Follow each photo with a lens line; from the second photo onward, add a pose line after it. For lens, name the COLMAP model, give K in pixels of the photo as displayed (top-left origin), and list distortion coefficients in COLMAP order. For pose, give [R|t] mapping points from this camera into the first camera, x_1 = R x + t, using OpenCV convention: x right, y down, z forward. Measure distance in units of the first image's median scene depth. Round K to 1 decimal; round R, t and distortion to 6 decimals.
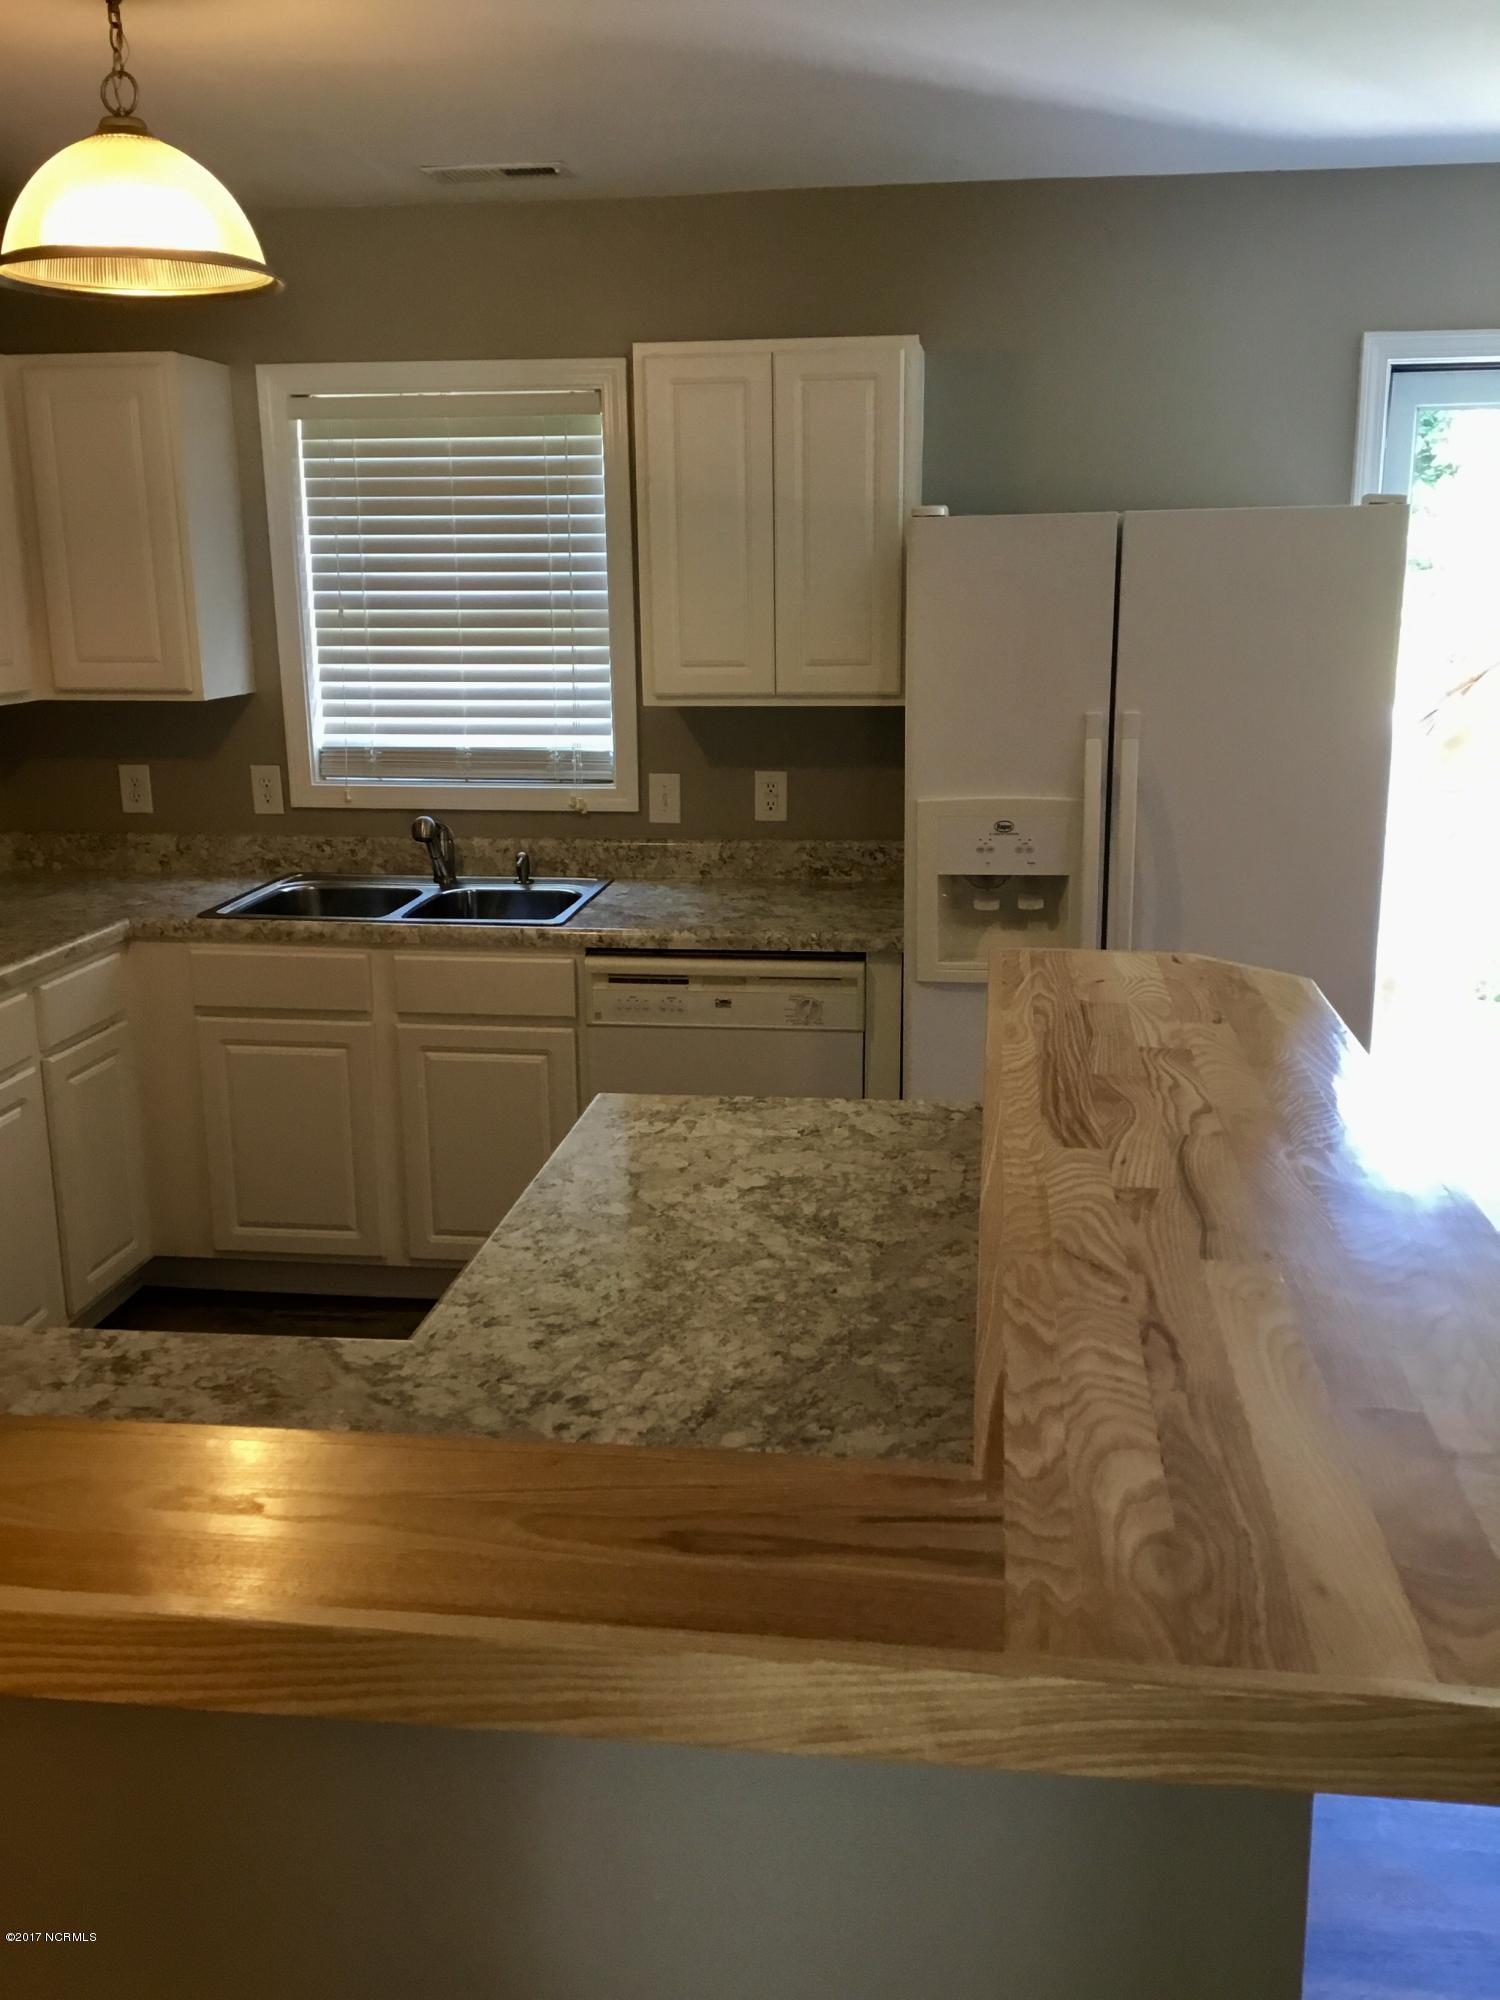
lens RADIAL K [[1776.6, 0, 750.5], [0, 1776.6, 996.0], [0, 0, 1]] dist [0.101293, -0.129171]
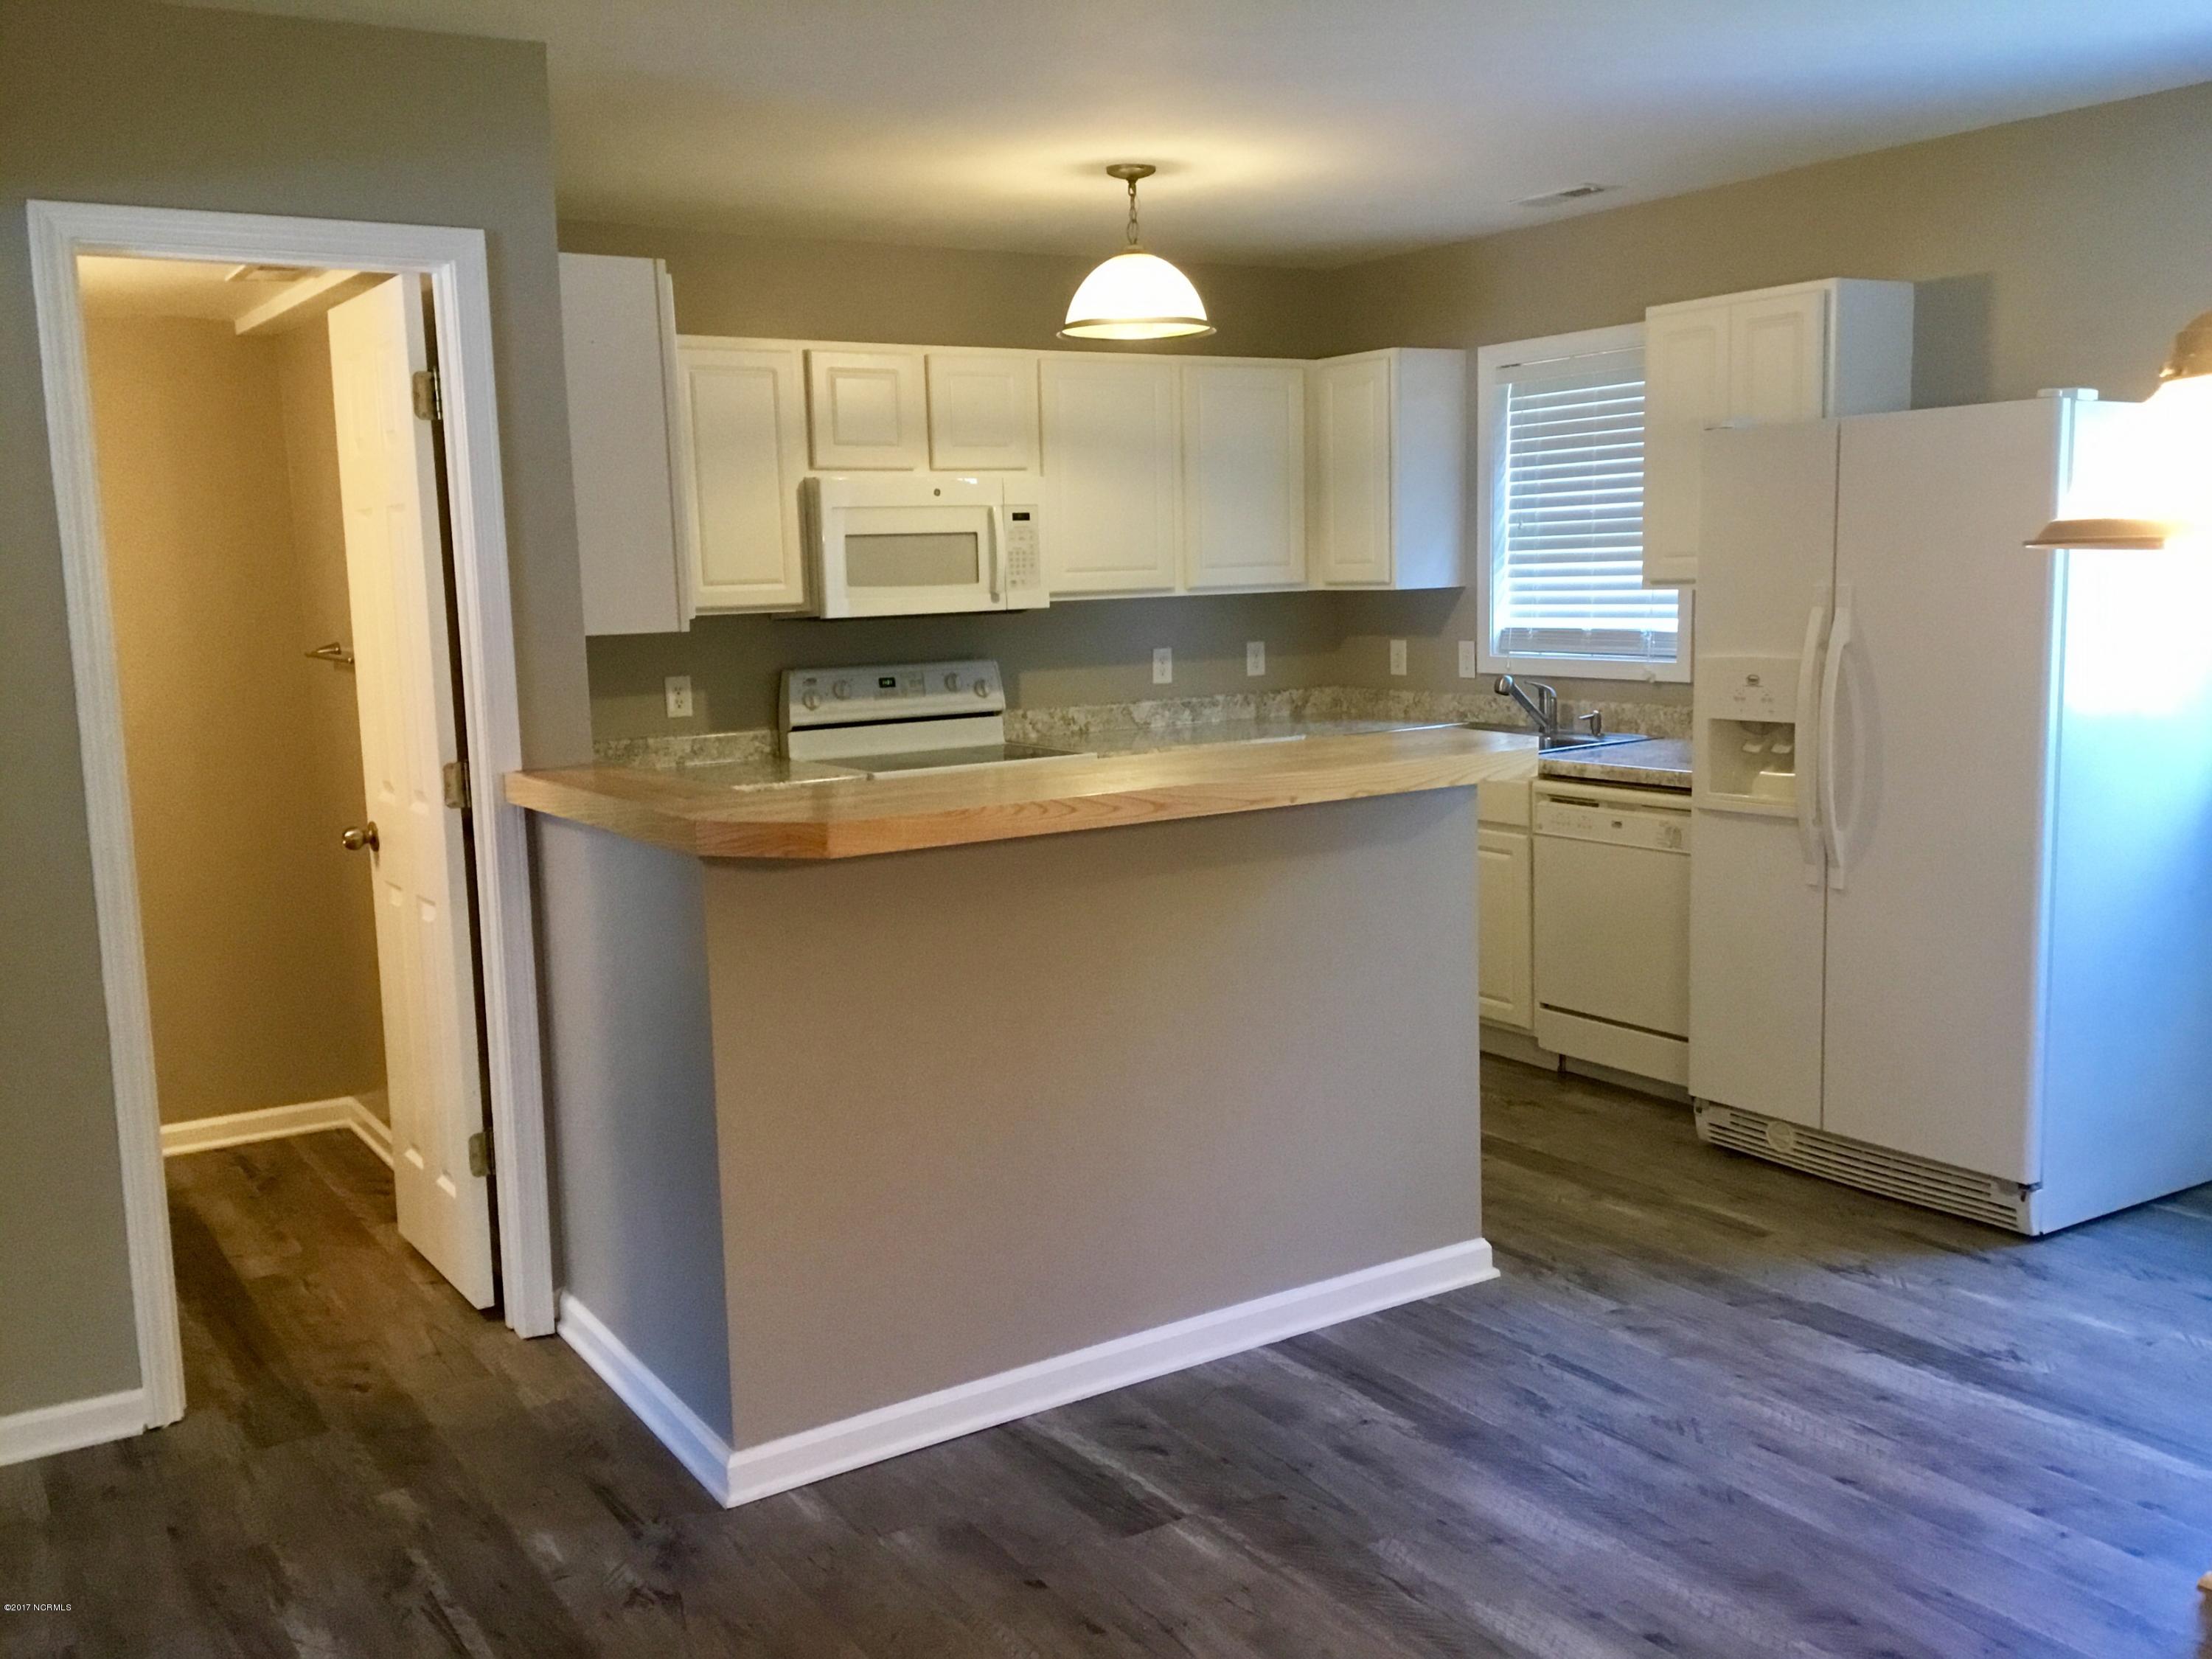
lens RADIAL K [[1964.9, 0, 1113.3], [0, 1964.9, 835.8], [0, 0, 1]] dist [0.101293, -0.129171]
pose [[0.654166, 0.098492, -0.749911, 0.684612], [-0.157194, 0.987540, -0.007423, 0.067223], [0.739836, 0.122737, 0.661497, -0.145317]]
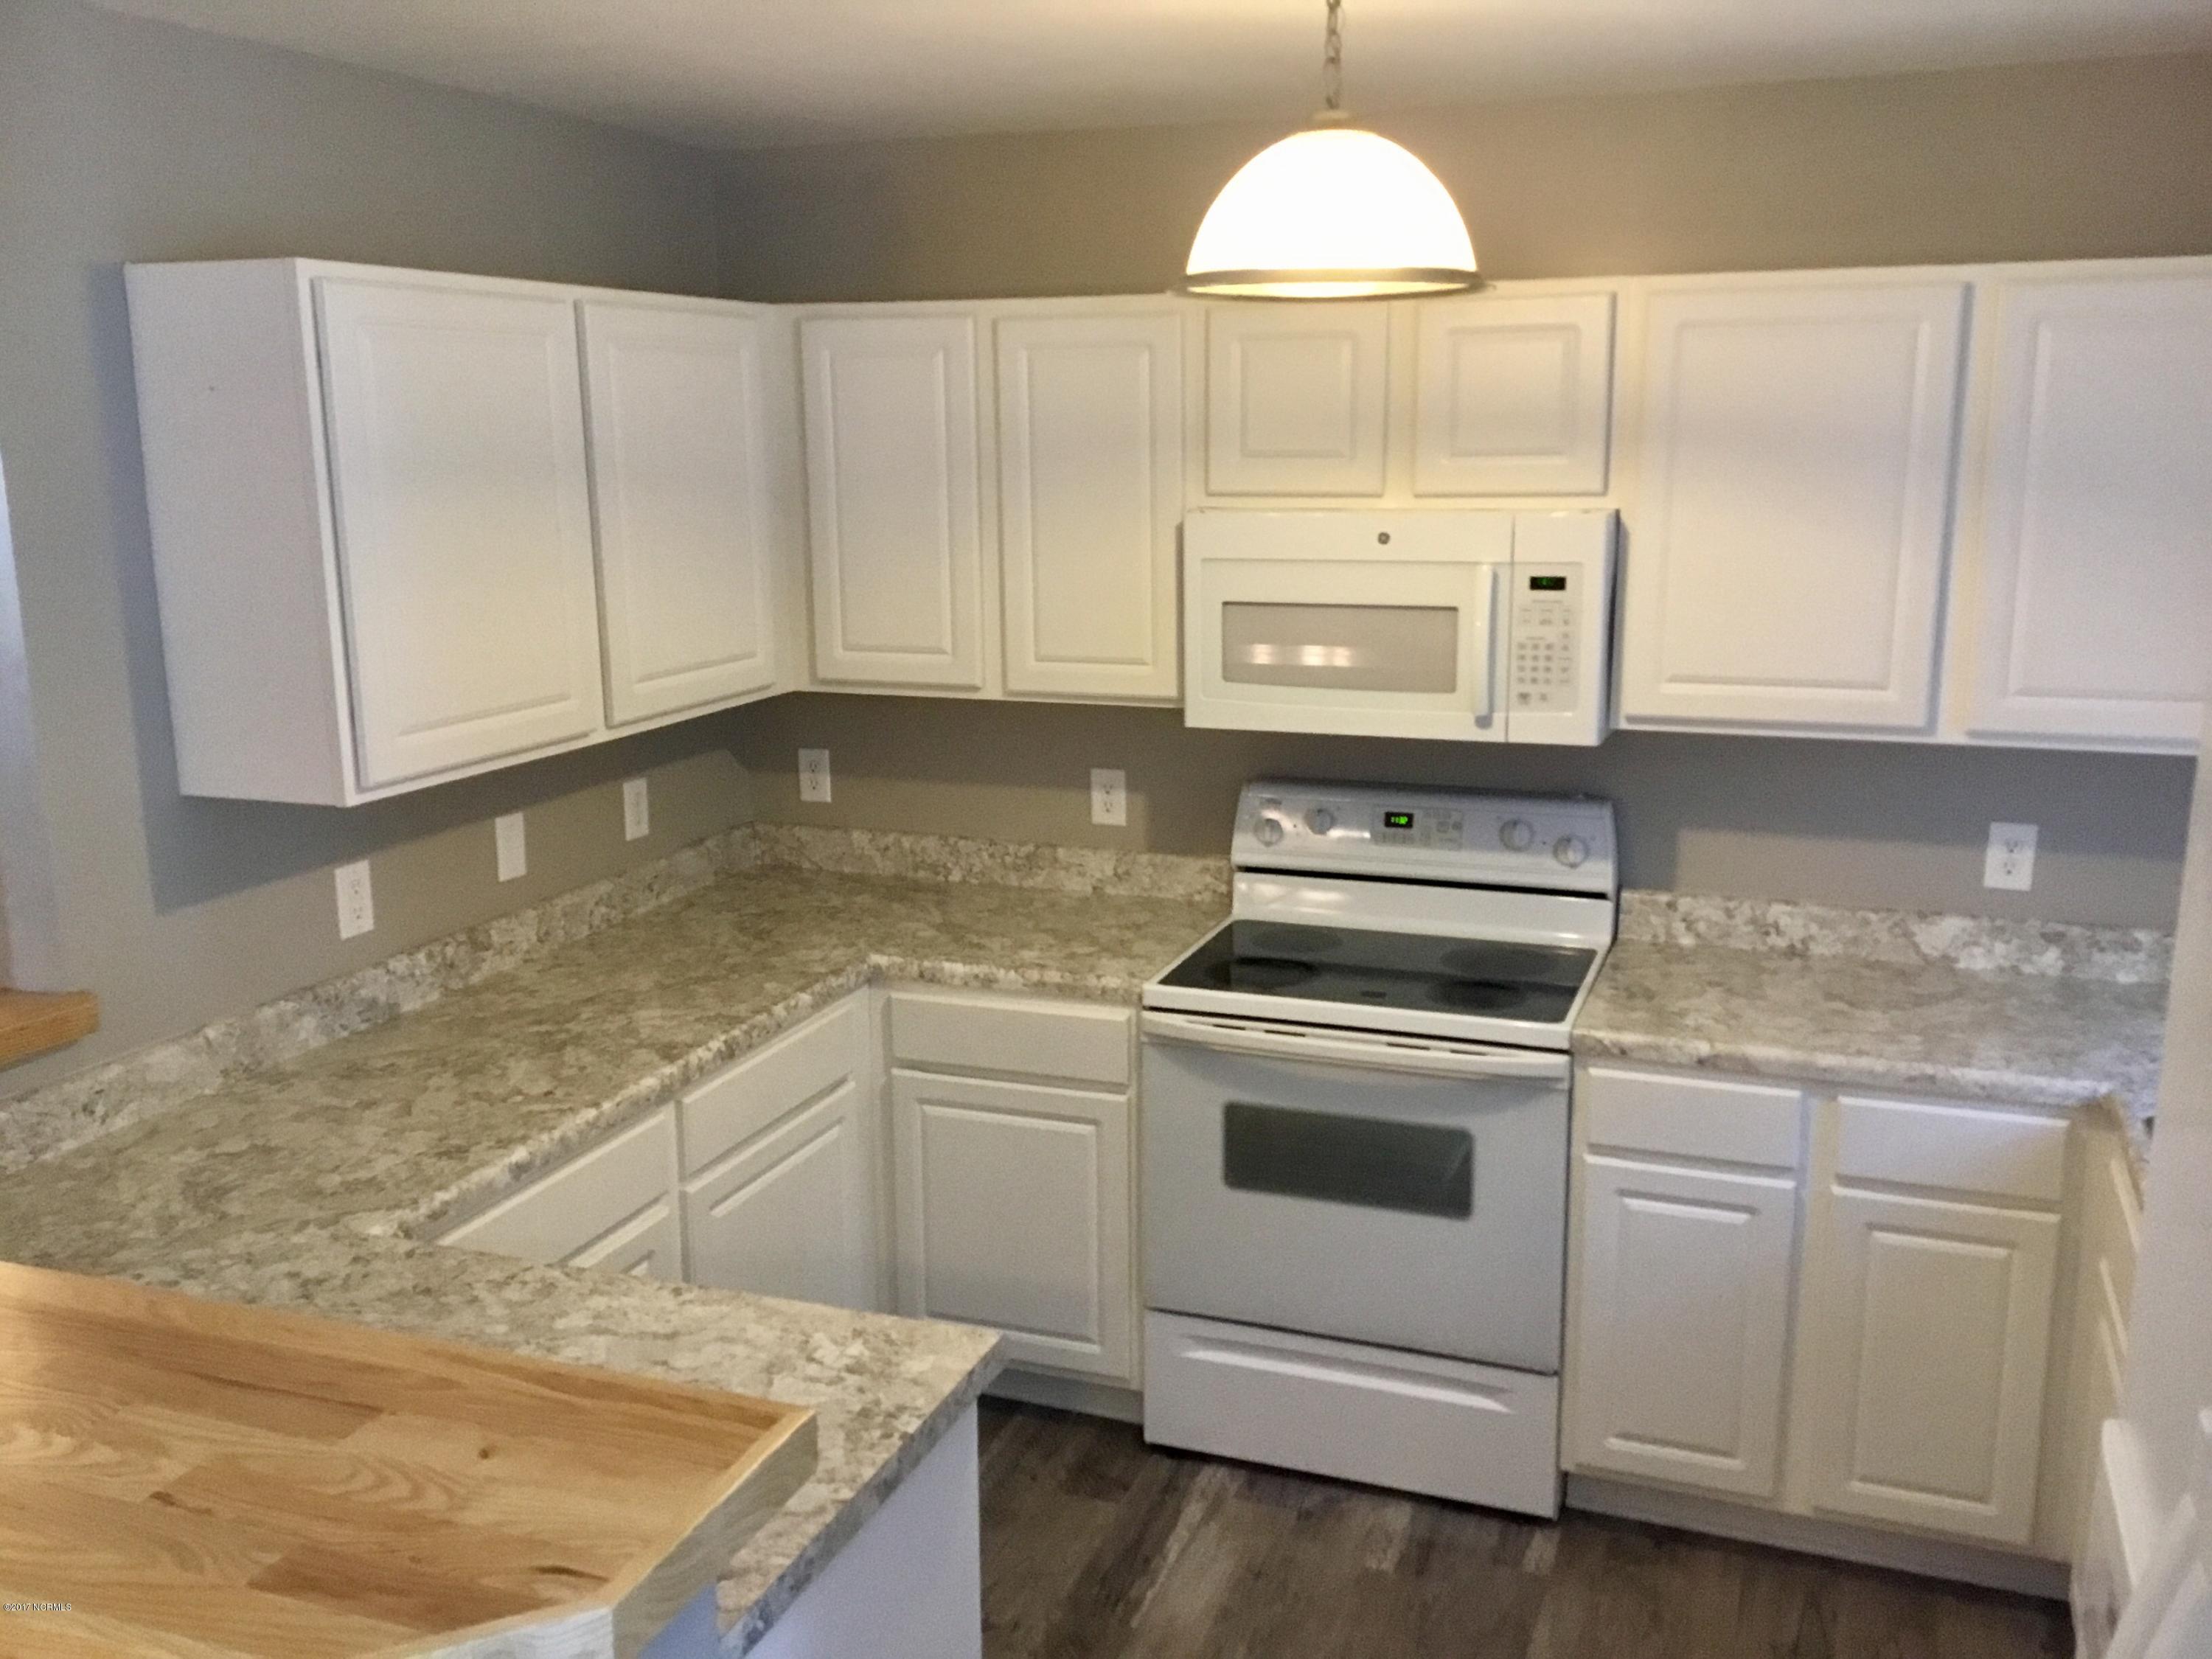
lens RADIAL K [[1964.9, 0, 1110.5], [0, 1964.9, 824.8], [0, 0, 1]] dist [0.101293, -0.129171]
pose [[-0.215324, 0.210869, -0.953504, 0.390942], [-0.221294, 0.940471, 0.257960, -0.222325], [0.951139, 0.266550, -0.155841, 0.661805]]
